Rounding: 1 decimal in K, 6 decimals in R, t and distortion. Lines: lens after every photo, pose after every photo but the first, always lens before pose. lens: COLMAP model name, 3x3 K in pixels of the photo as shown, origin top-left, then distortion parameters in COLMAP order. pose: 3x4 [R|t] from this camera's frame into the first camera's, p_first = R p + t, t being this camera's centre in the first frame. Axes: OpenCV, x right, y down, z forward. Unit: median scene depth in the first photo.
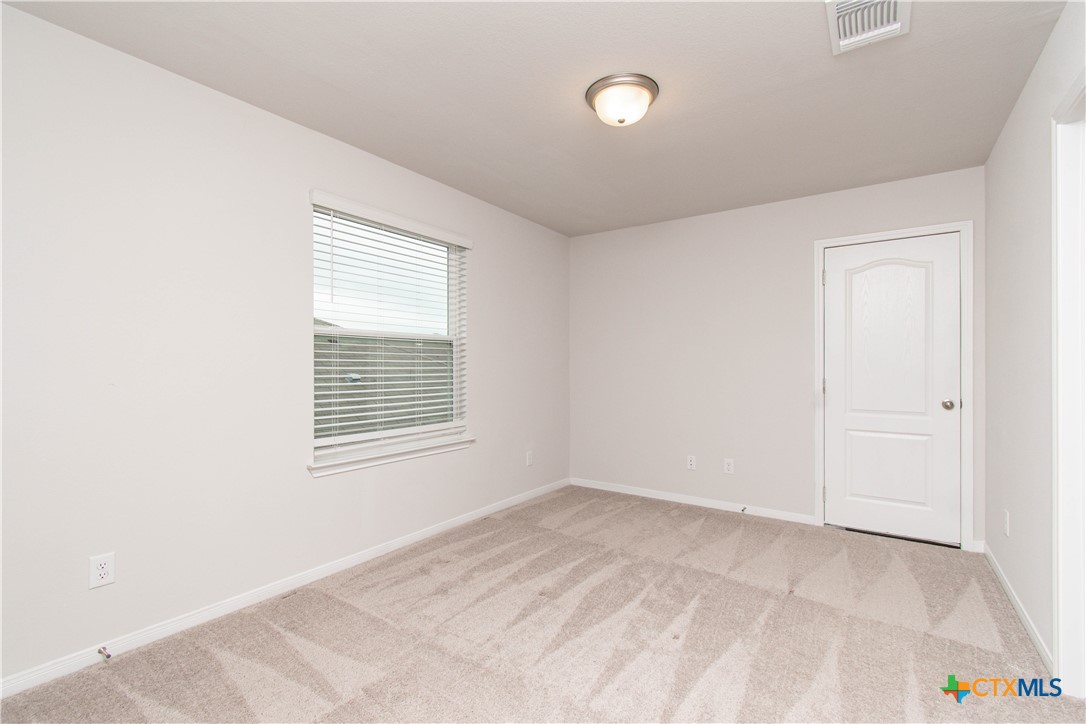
lens RADIAL K [[486.4, 0, 543.0], [0, 486.4, 362.0], [0, 0, 1]] dist [-0.001164, -0.000484]
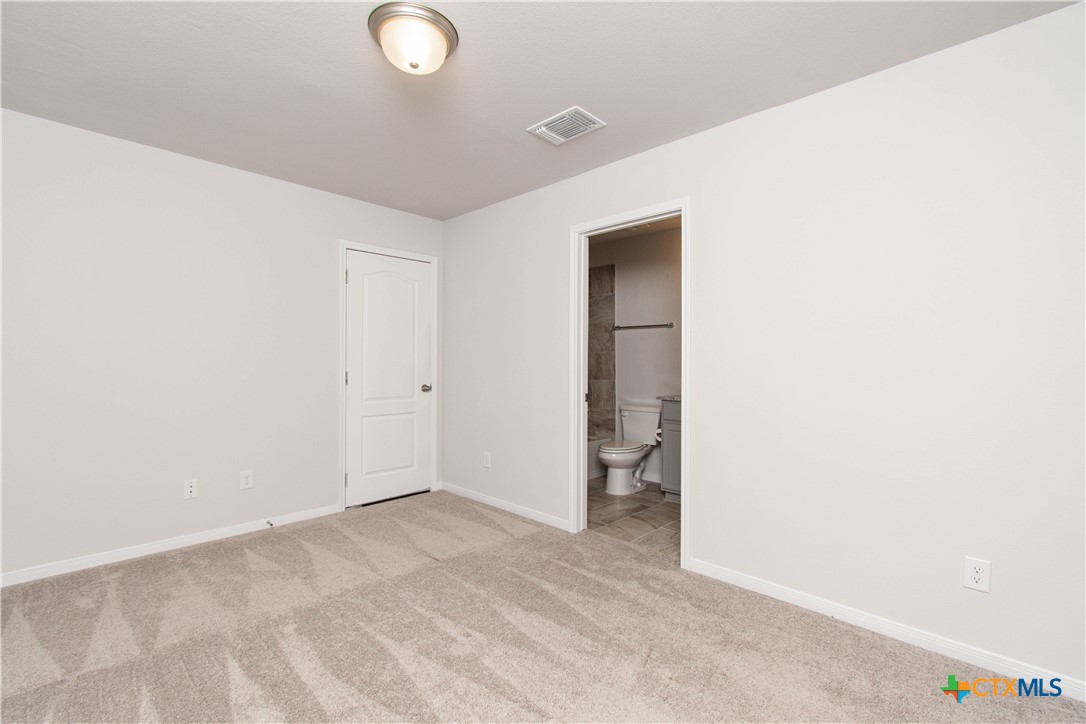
lens RADIAL K [[486.4, 0, 543.0], [0, 486.4, 362.0], [0, 0, 1]] dist [-0.001164, -0.000484]
pose [[0.130345, -0.003366, 0.991463, -0.443164], [-0.018990, 0.999802, 0.005891, -0.000786], [-0.991287, -0.019596, 0.130256, 0.466198]]
